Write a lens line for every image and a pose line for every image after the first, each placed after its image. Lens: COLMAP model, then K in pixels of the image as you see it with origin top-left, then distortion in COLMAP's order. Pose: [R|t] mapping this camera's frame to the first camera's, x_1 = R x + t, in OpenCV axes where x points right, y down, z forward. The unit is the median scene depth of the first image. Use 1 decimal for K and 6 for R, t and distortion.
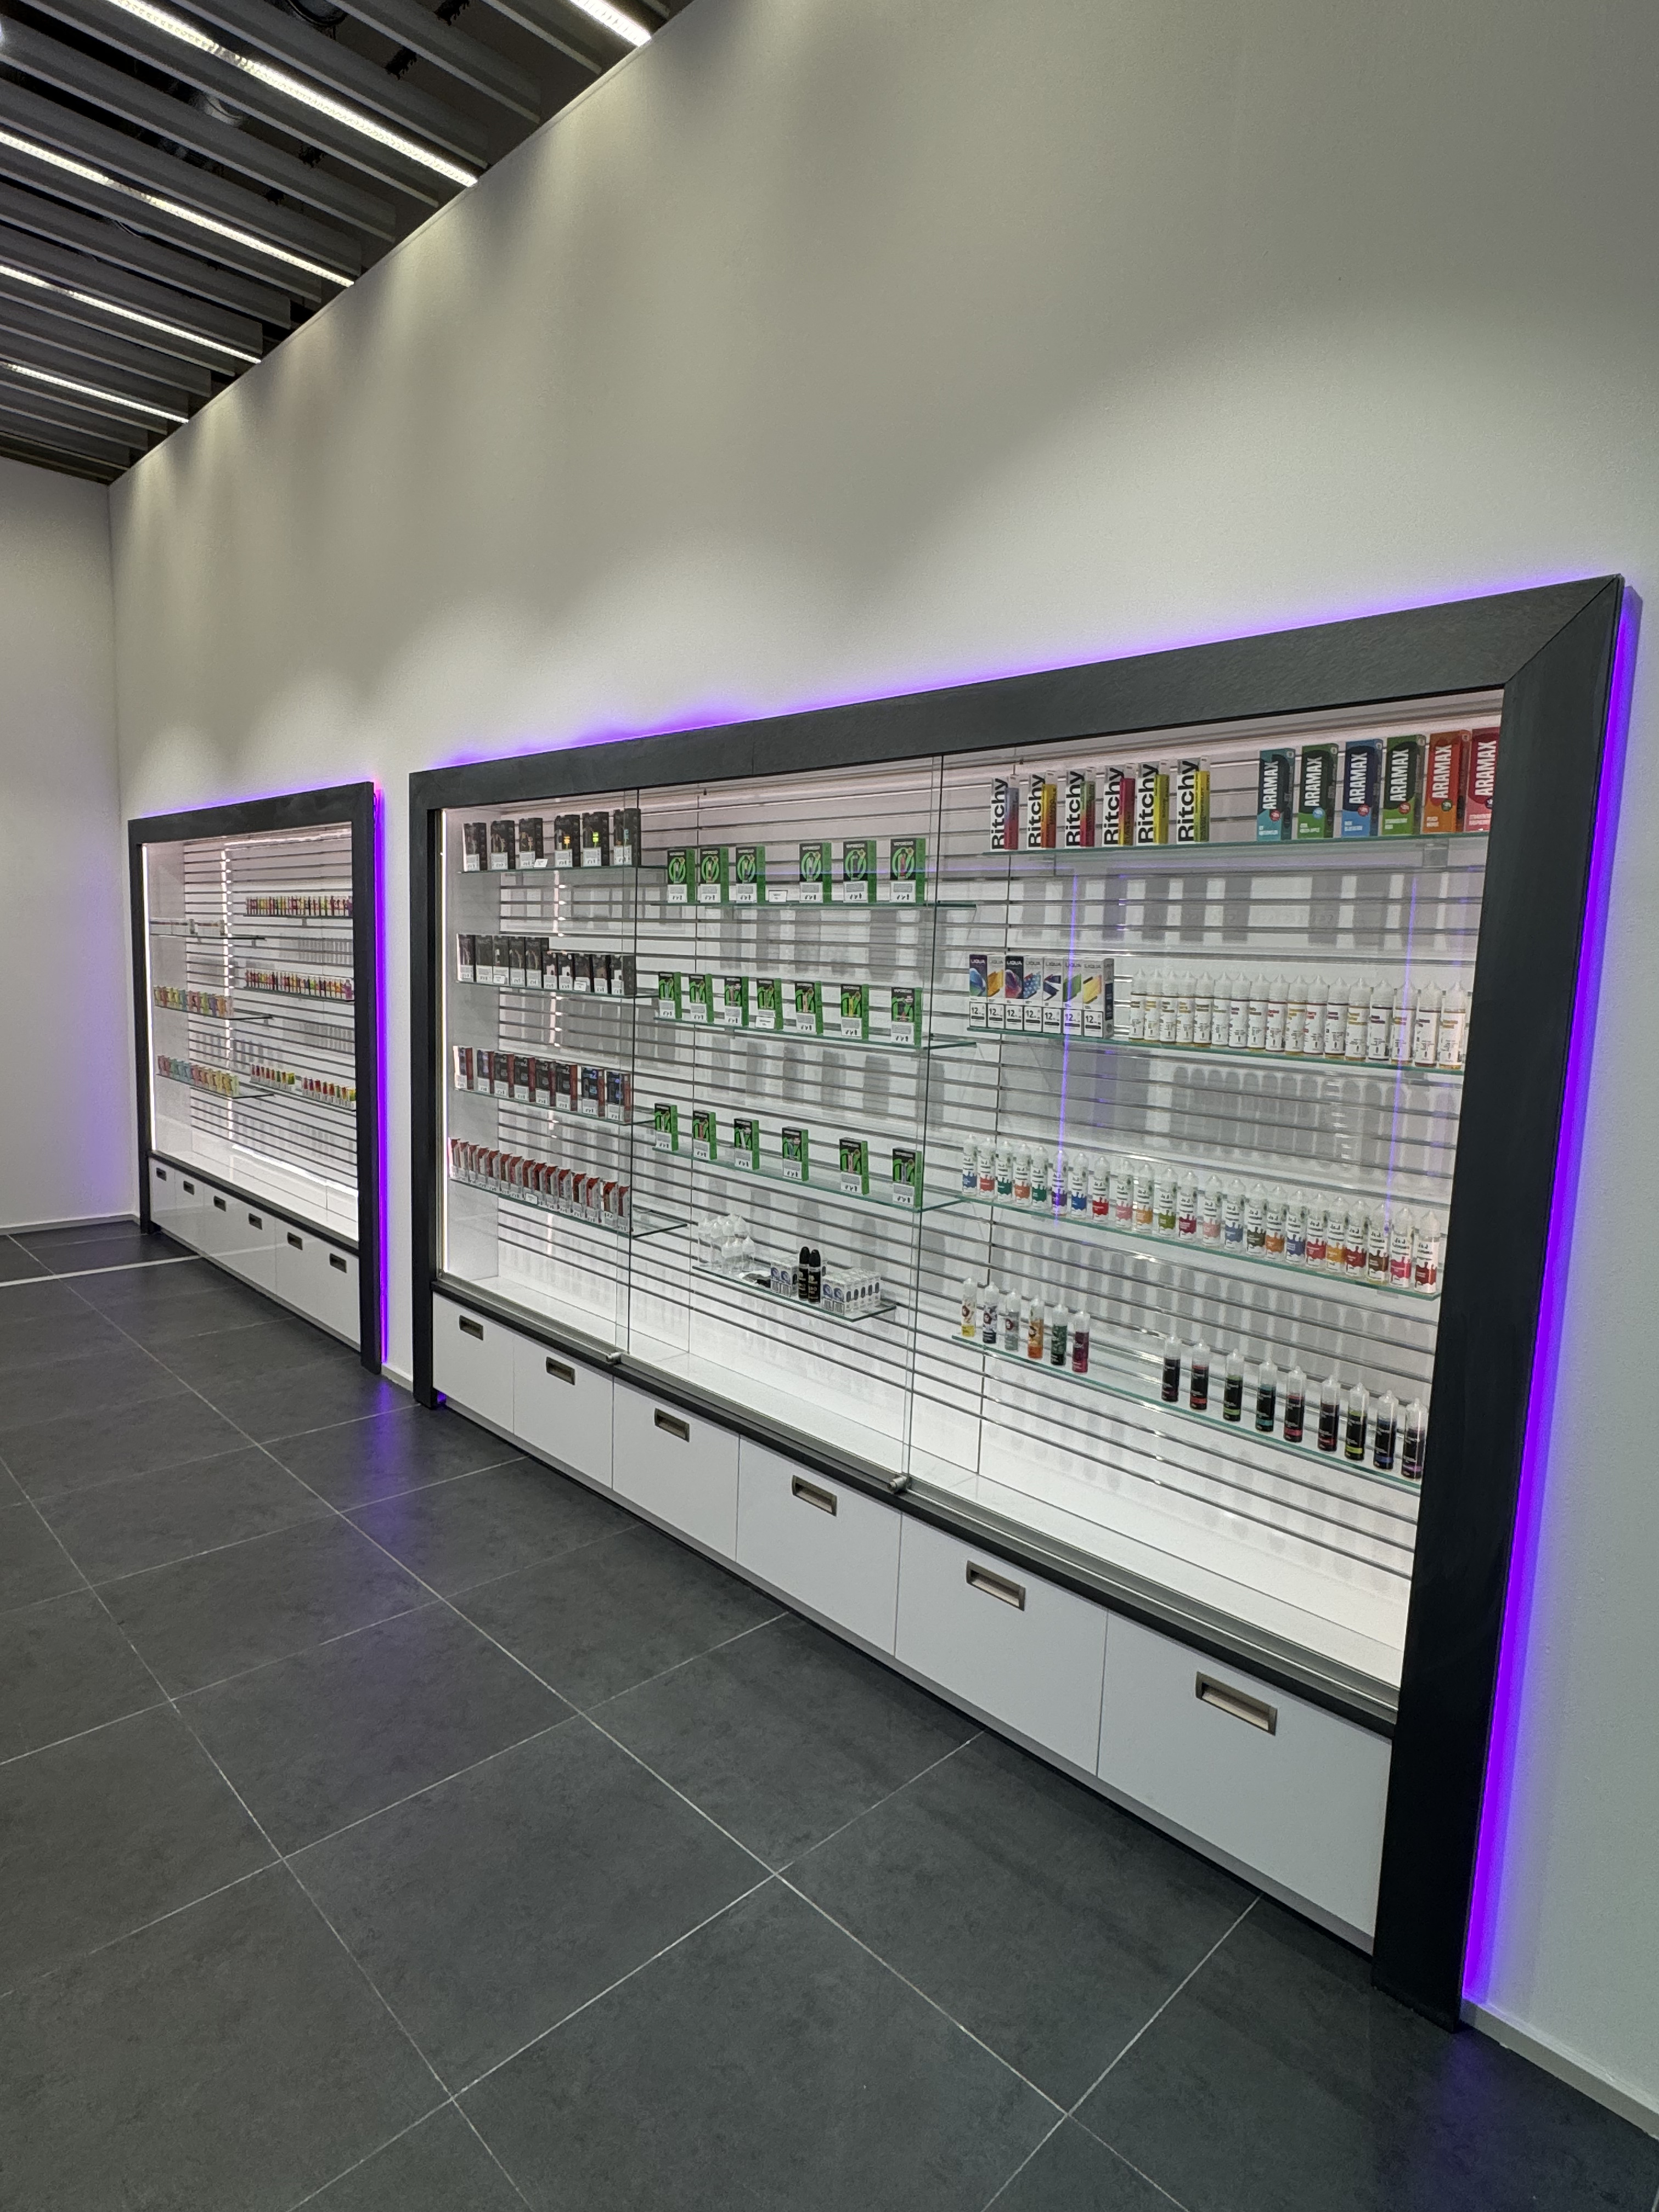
lens RADIAL K [[1208.4, 0, 829.5], [0, 1208.4, 1106.0], [0, 0, 1]] dist [-0.004178, -0.000972]
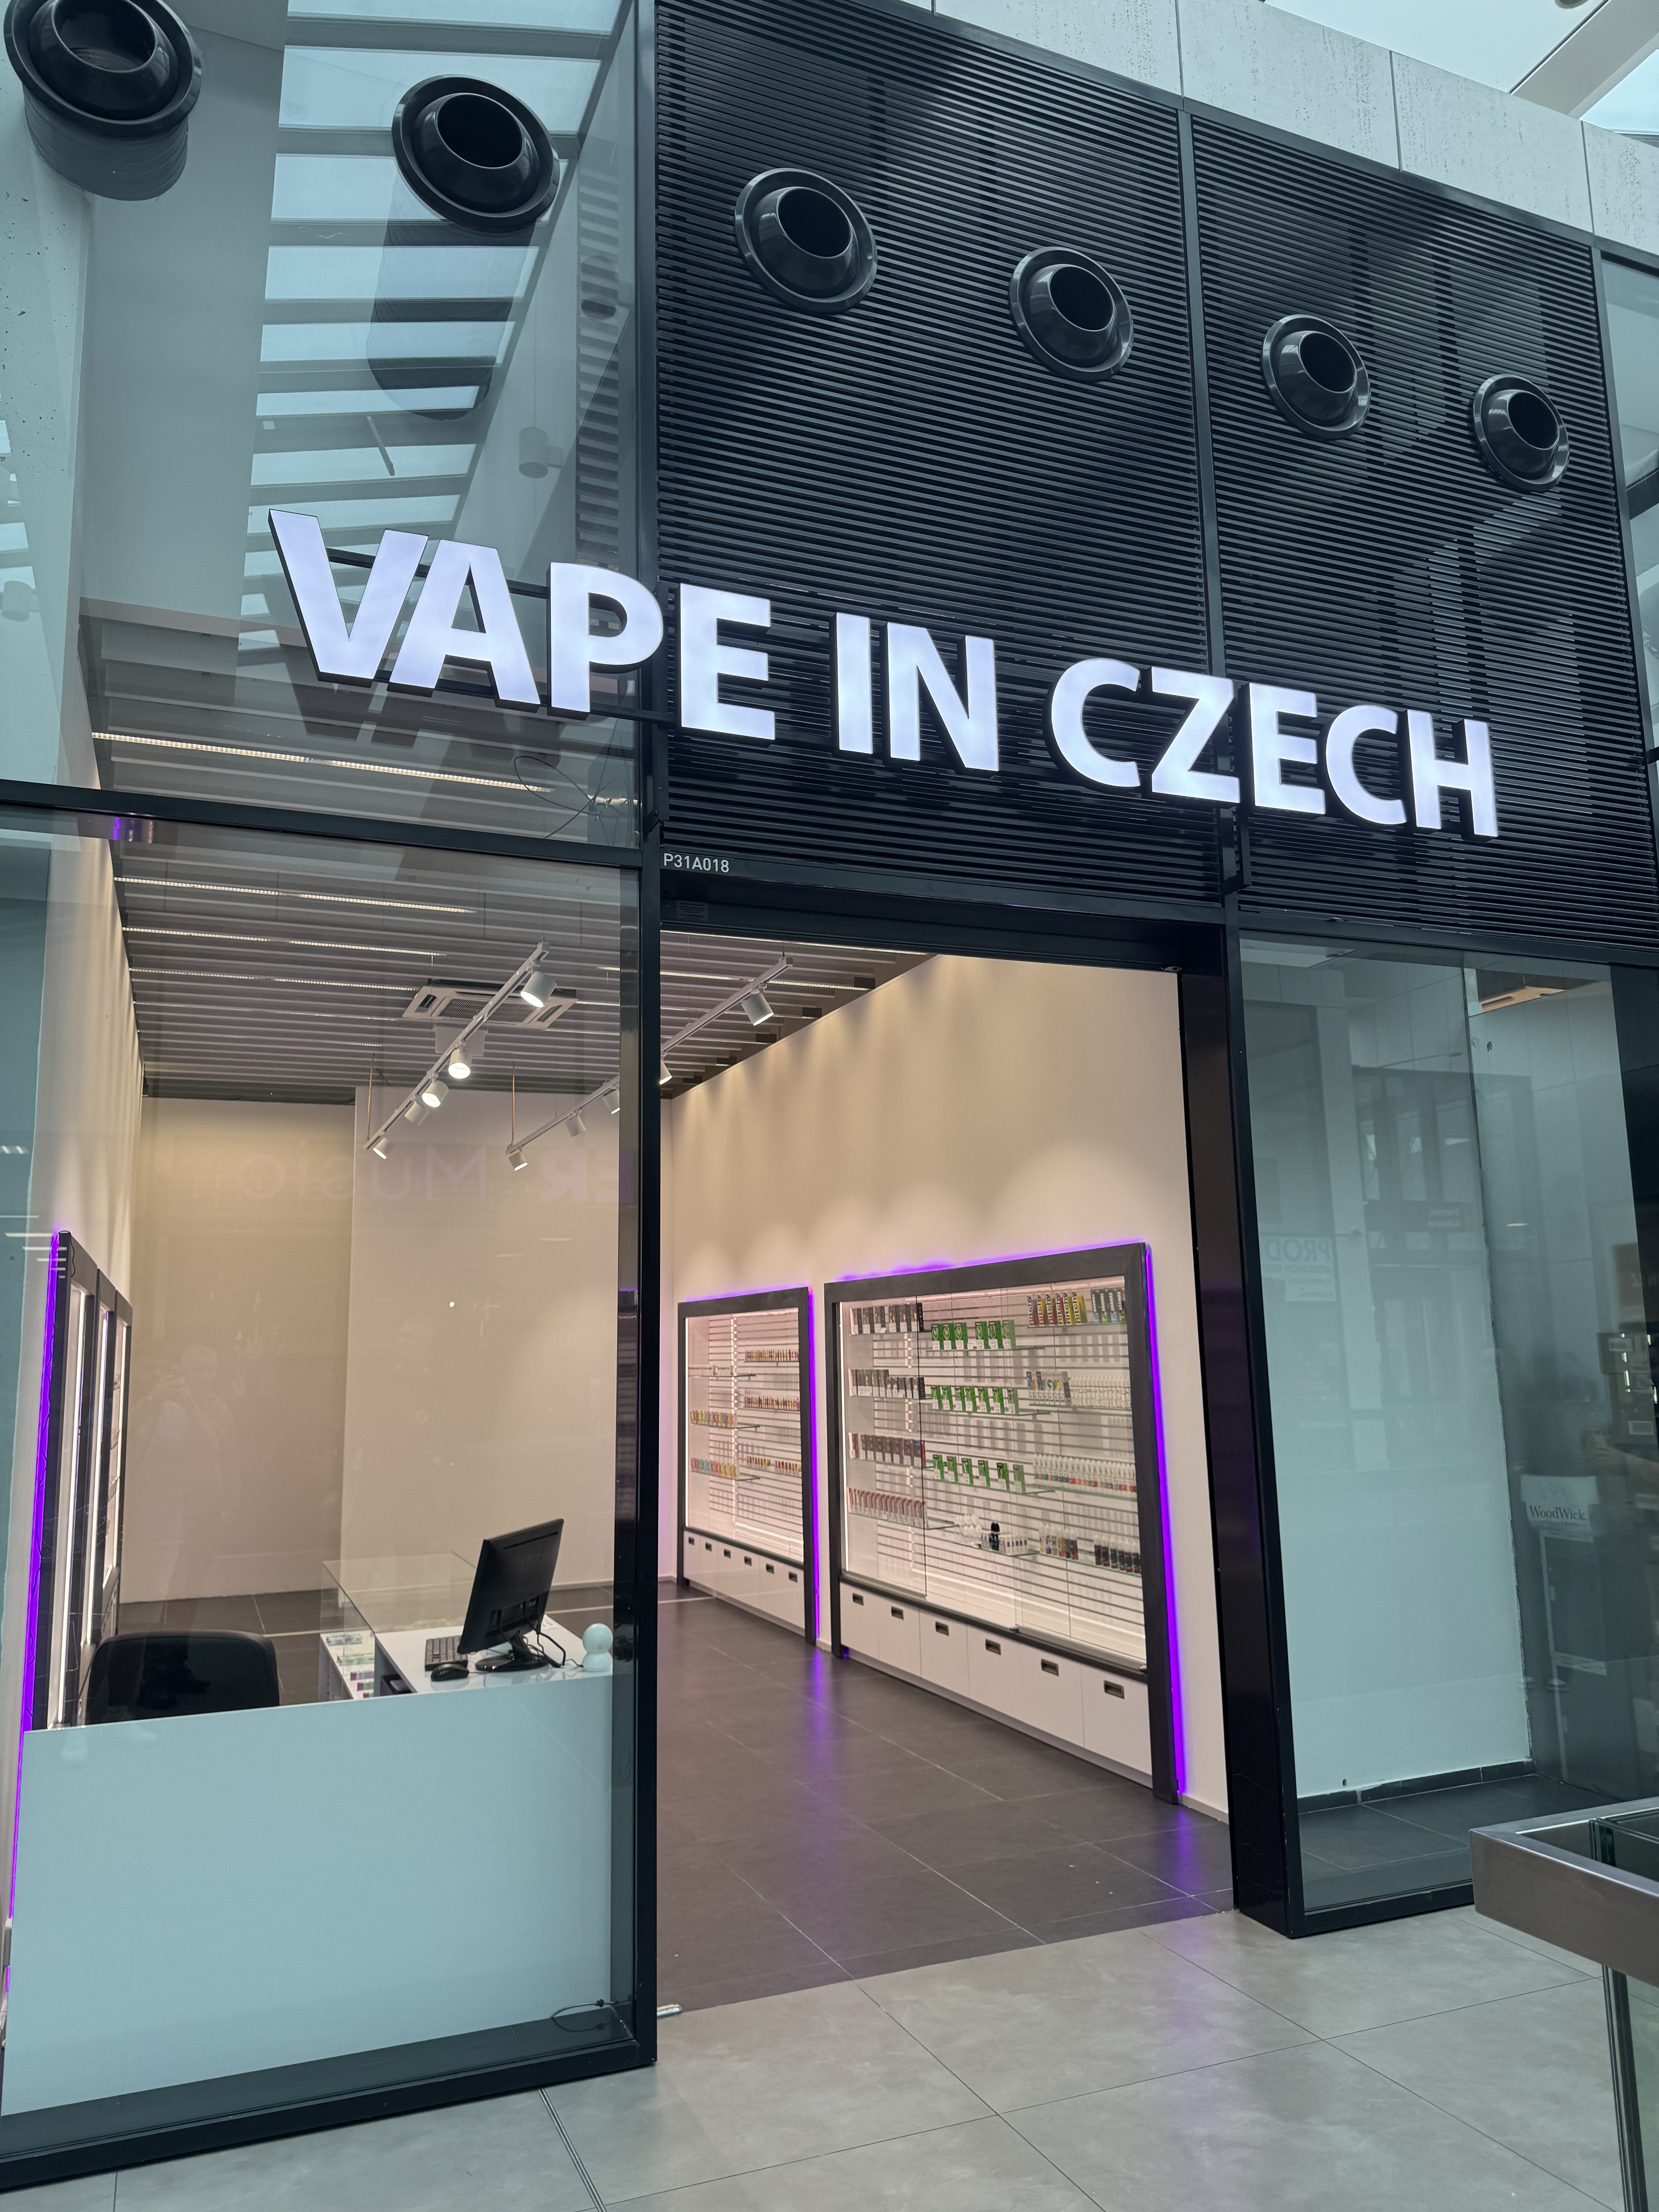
lens RADIAL K [[1548.4, 0, 829.5], [0, 1548.4, 1106.0], [0, 0, 1]] dist [0.094097, 0.000875]
pose [[0.920387, -0.116425, -0.373274, 0.639909], [0.005564, 0.958446, -0.285221, 0.158244], [0.390970, 0.260437, 0.882788, -1.289915]]
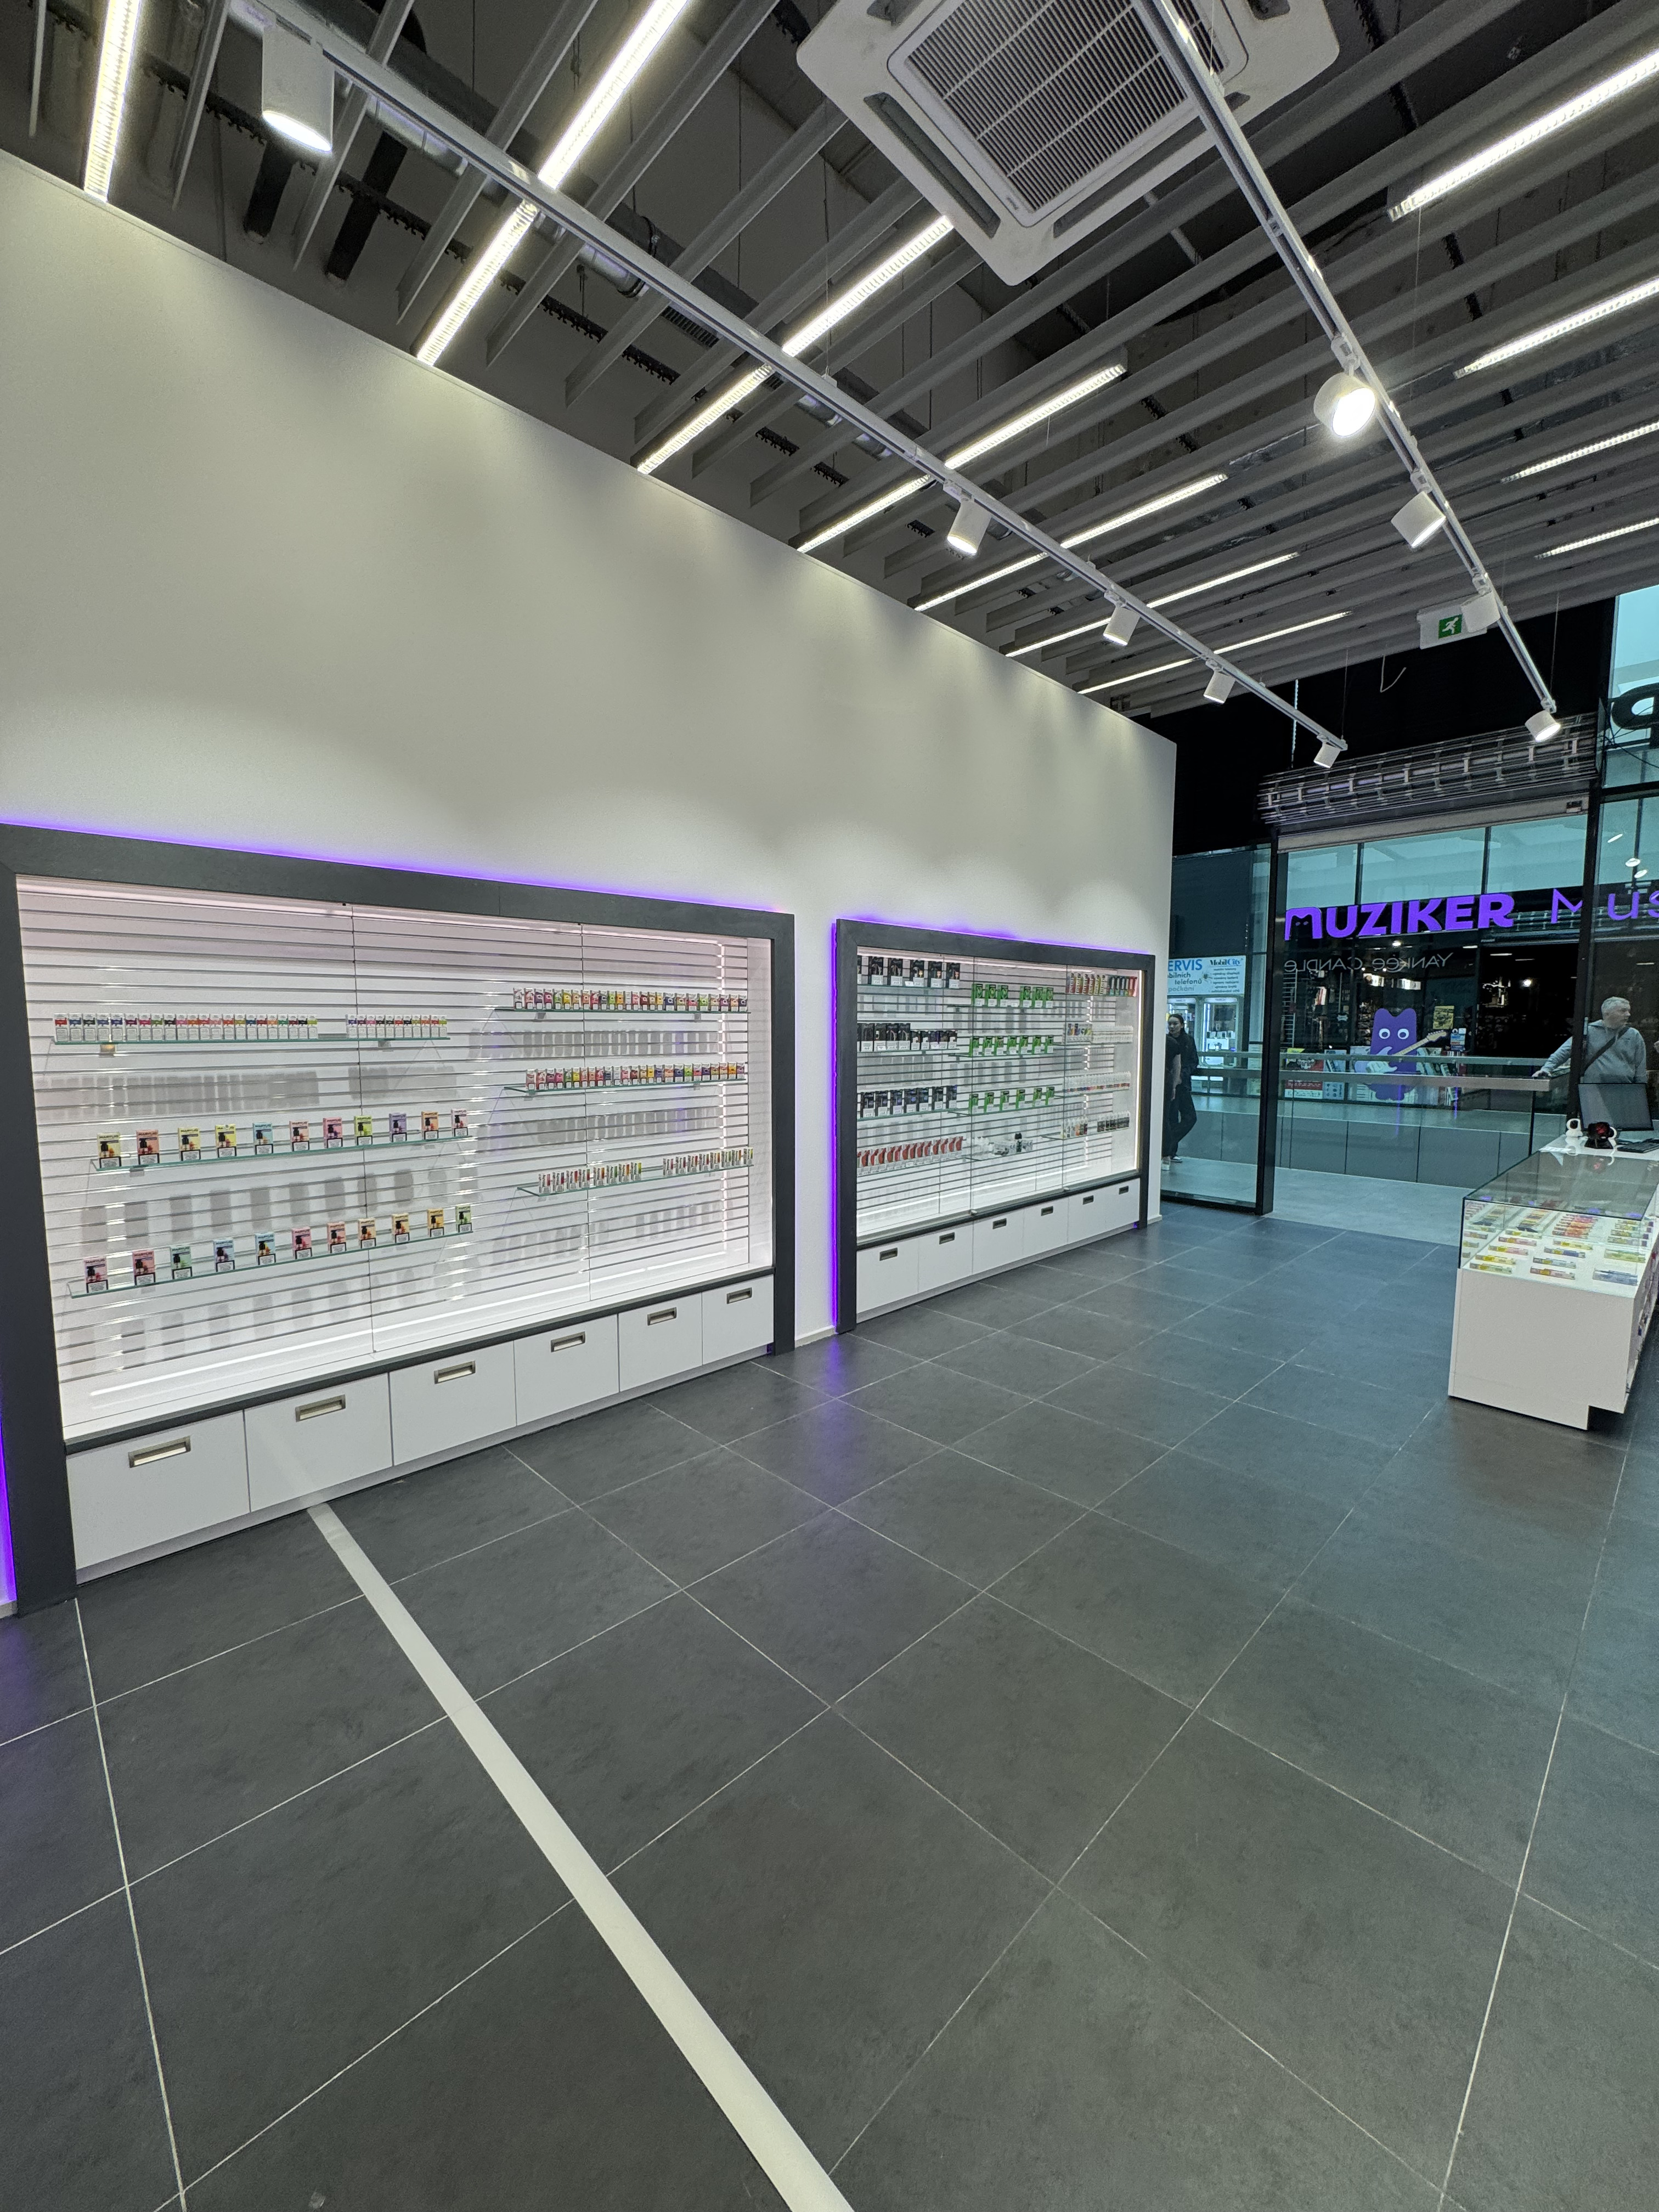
lens RADIAL K [[876.2, 0, 829.5], [0, 876.2, 1106.0], [0, 0, 1]] dist [-0.000608, -0.000253]
pose [[0.015897, -0.133767, 0.990885, -1.624888], [0.126178, 0.983356, 0.130726, -0.209165], [-0.991880, 0.122950, 0.032511, 1.110972]]
